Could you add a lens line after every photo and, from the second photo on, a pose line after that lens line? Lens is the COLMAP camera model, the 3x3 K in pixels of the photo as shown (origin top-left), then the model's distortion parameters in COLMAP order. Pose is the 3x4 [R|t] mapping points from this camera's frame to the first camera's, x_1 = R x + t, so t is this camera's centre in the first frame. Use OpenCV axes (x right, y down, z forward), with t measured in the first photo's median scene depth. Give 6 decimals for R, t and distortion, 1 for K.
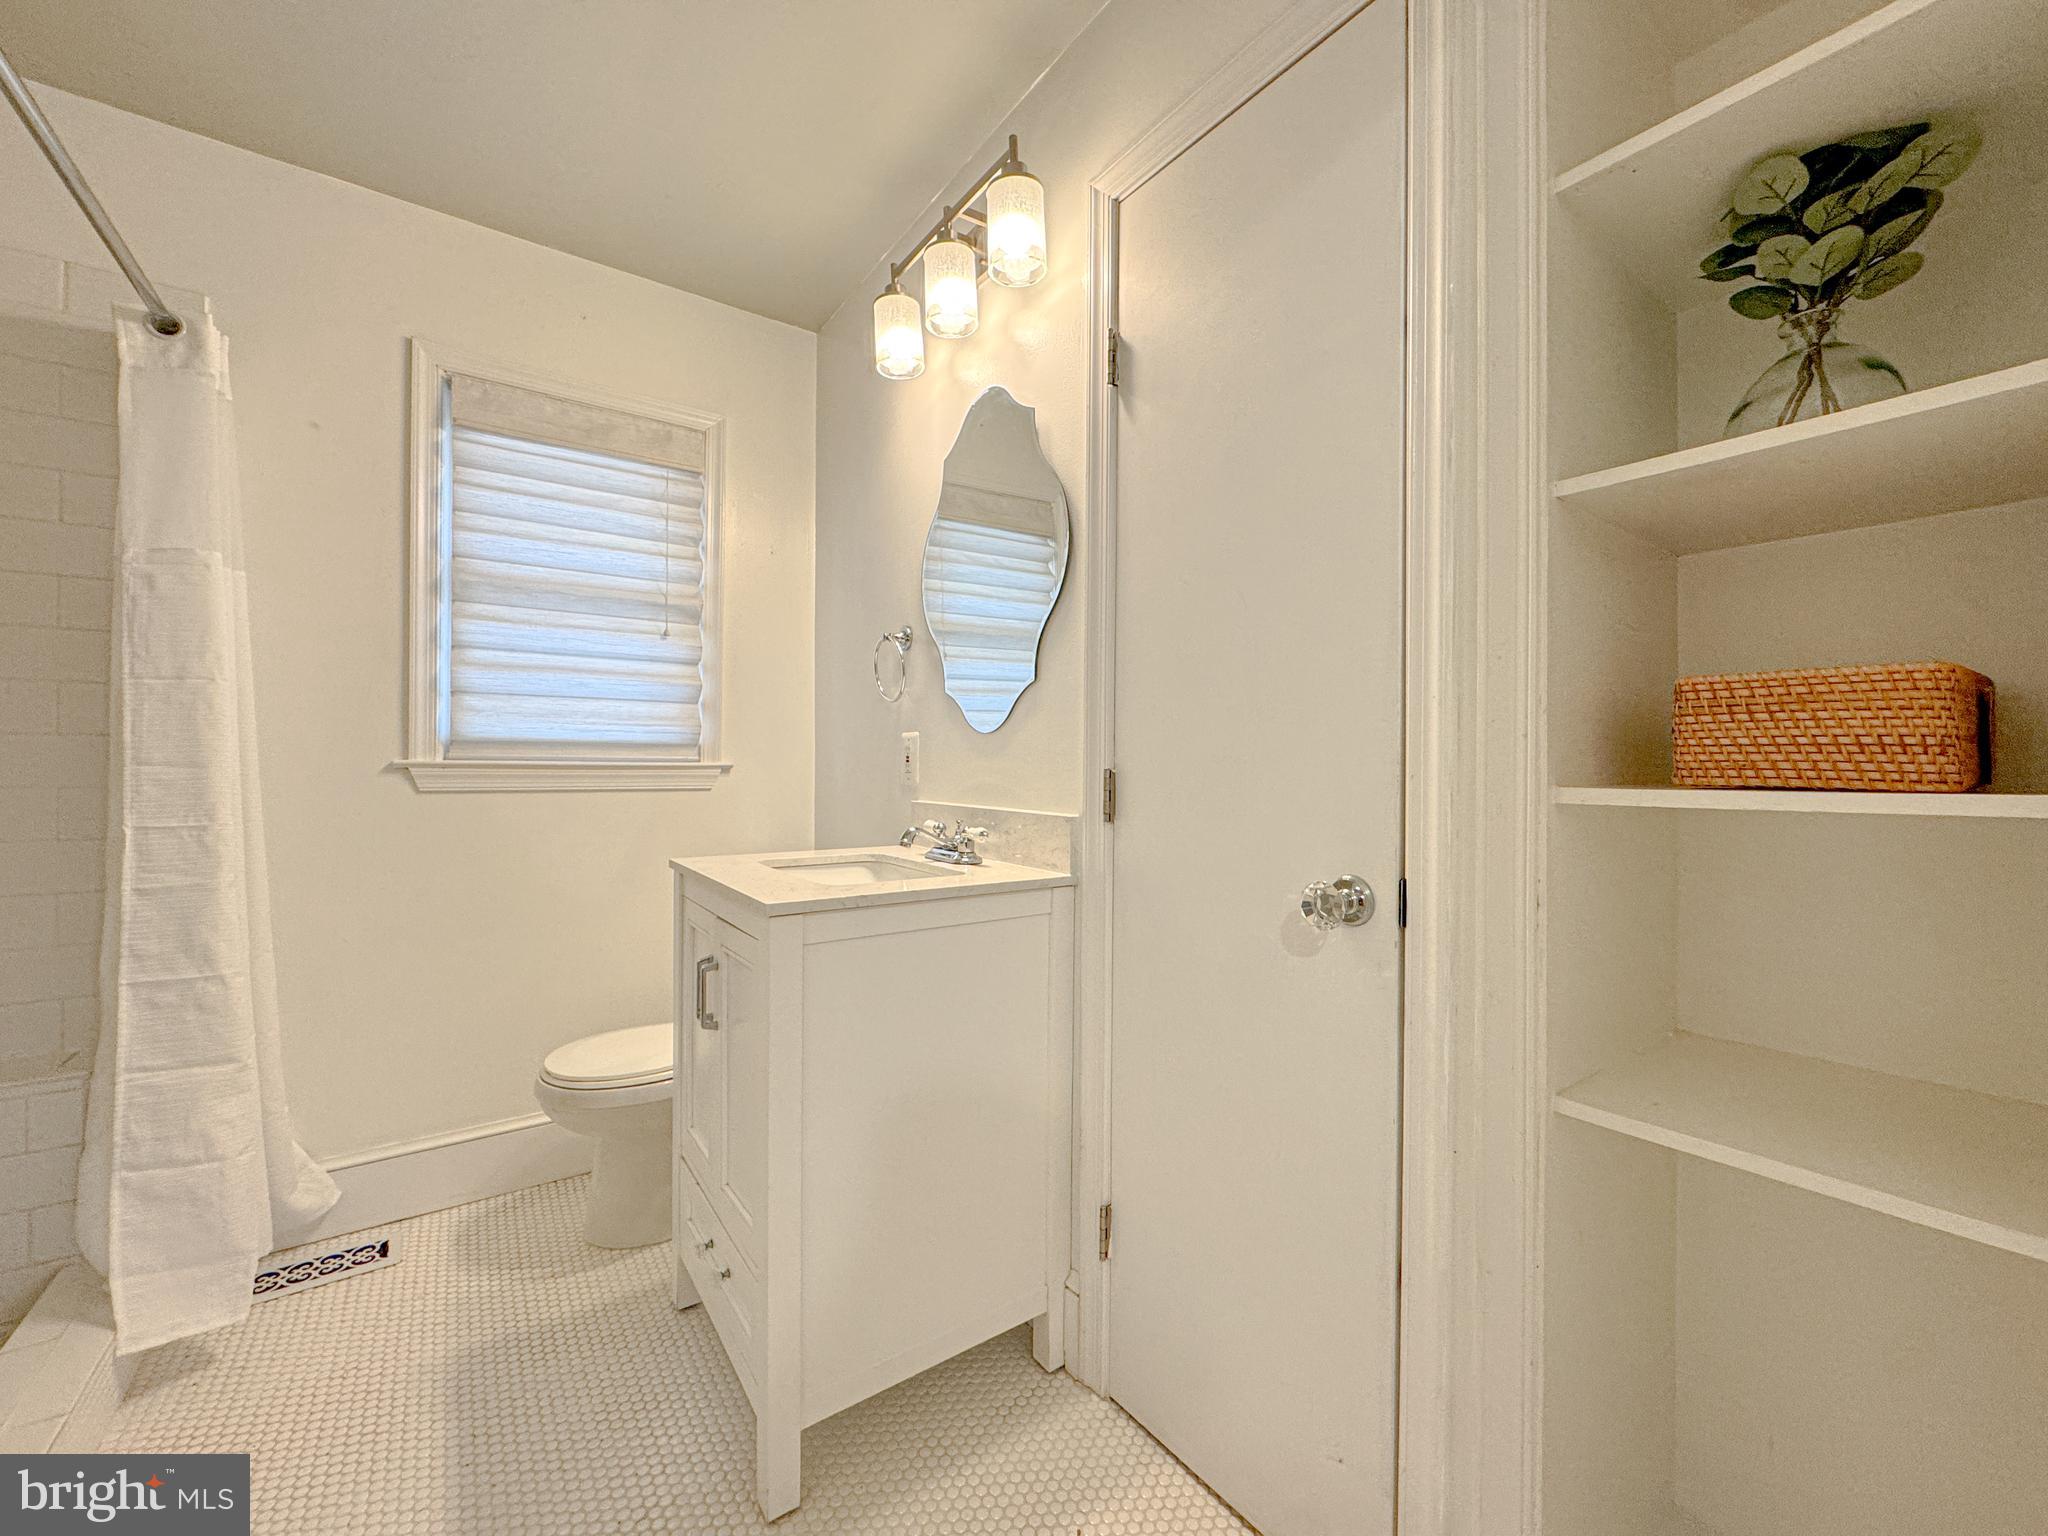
lens RADIAL K [[815.9, 0, 1022.9], [0, 815.9, 768.1], [0, 0, 1]] dist [-0.002892, 0.000148]
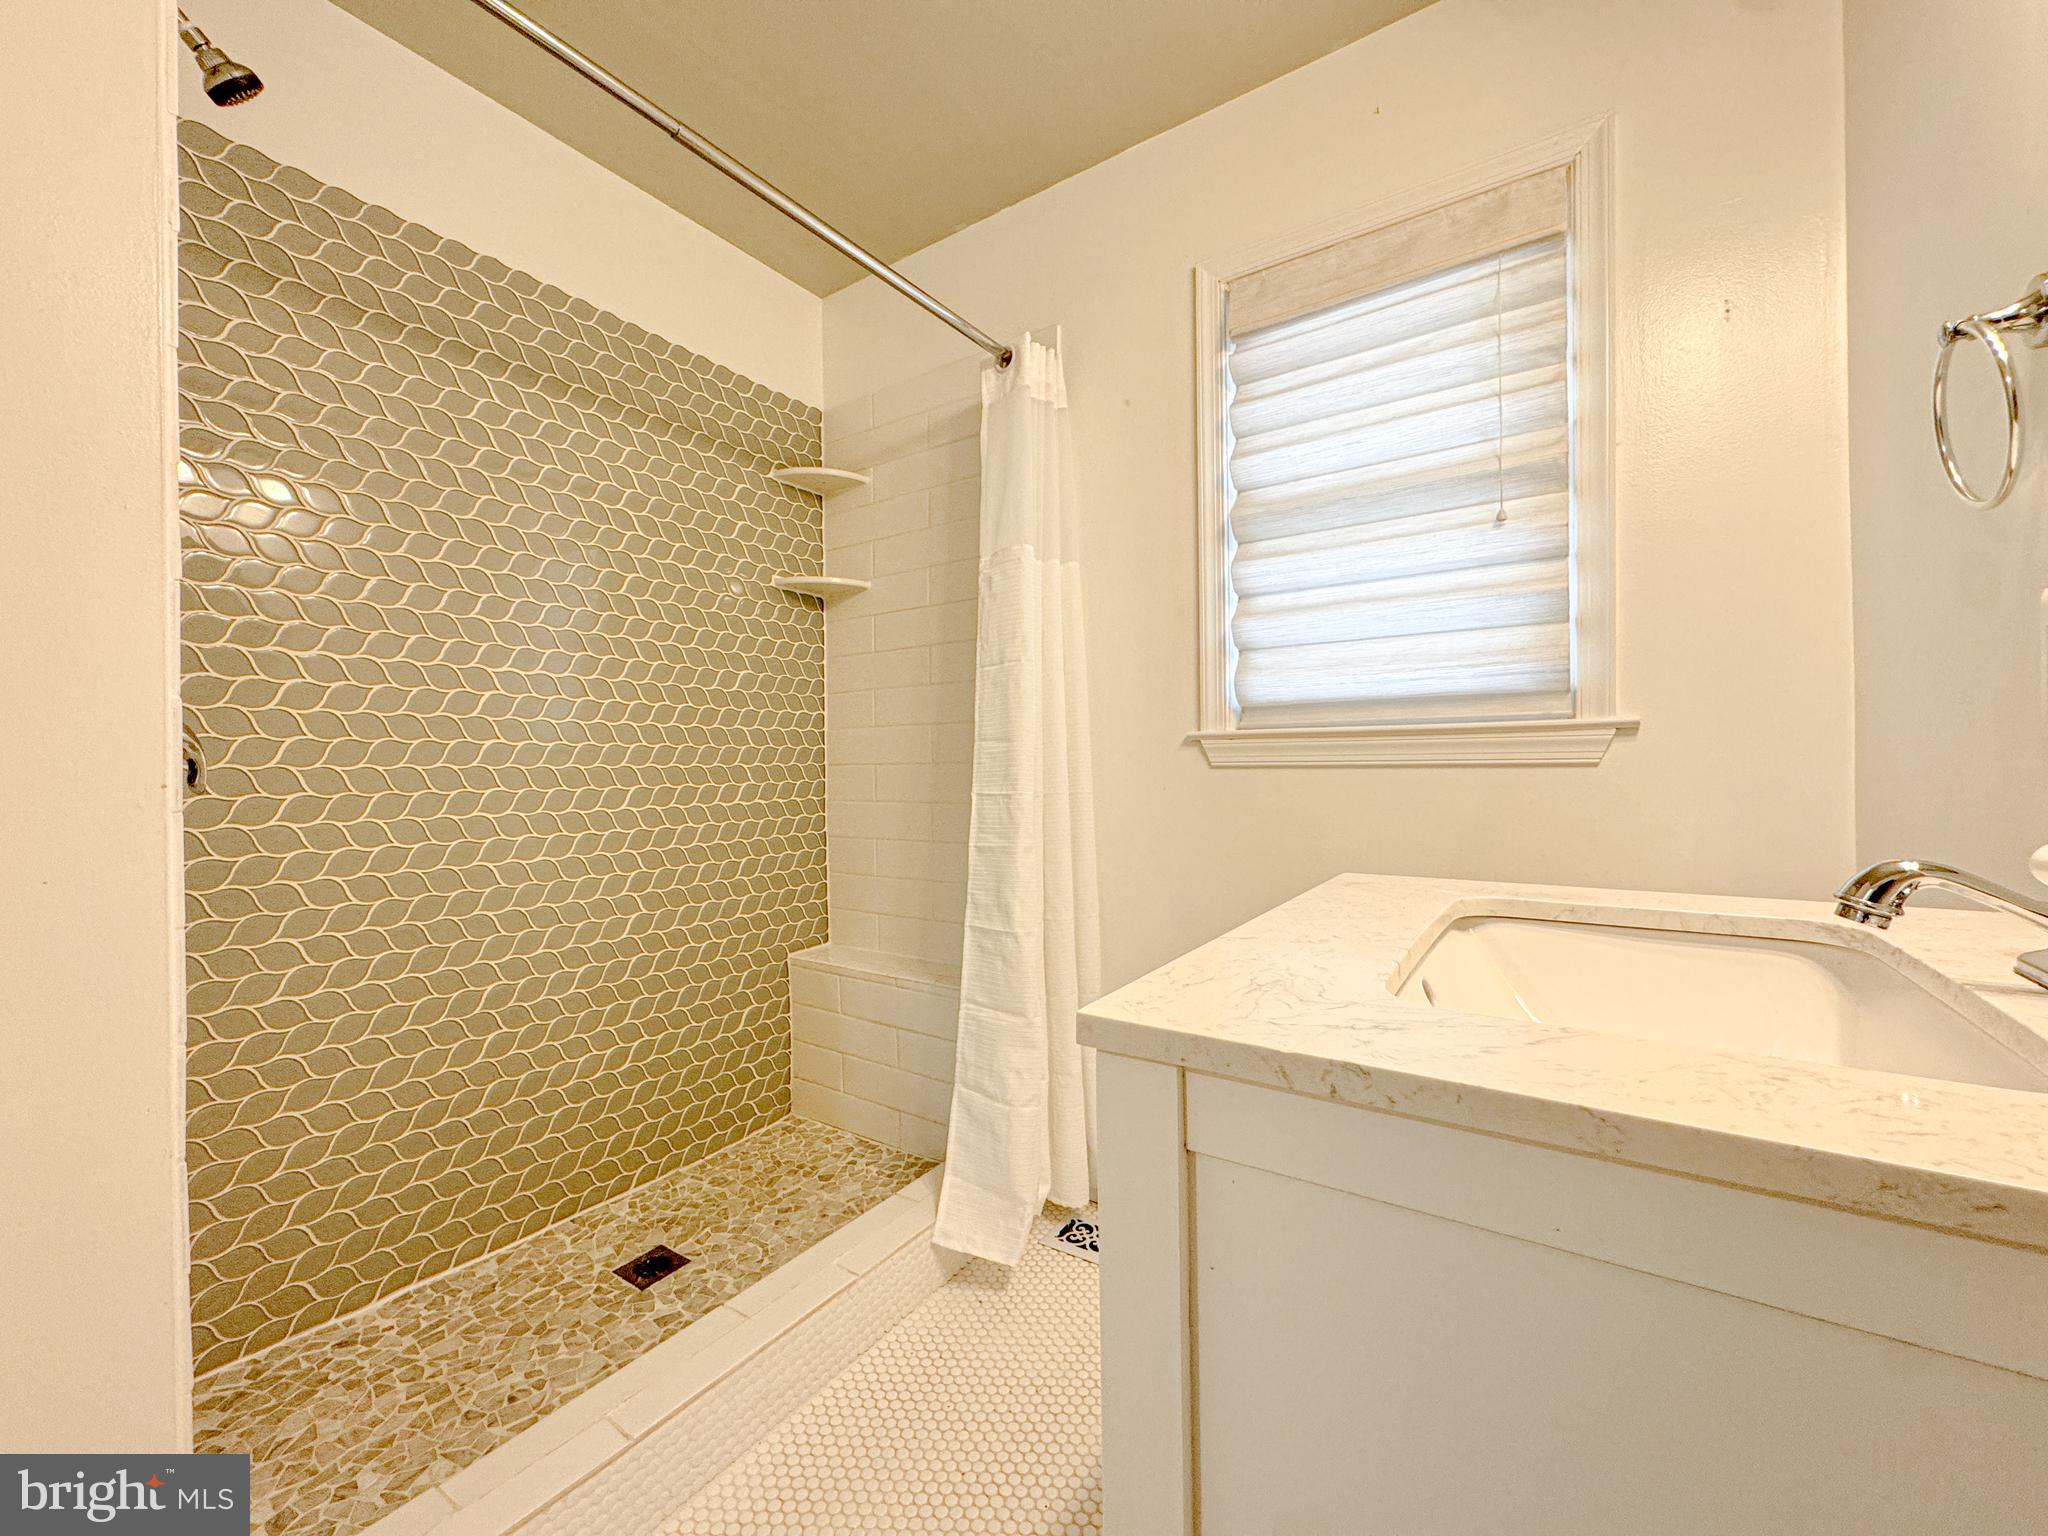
lens RADIAL K [[815.9, 0, 1025.0], [0, 815.9, 769.1], [0, 0, 1]] dist [-0.002892, 0.000148]
pose [[0.354077, -0.004927, -0.935203, 0.024389], [0.013587, 0.999908, -0.000123, 0.028783], [0.935117, -0.012663, 0.354111, 0.484814]]
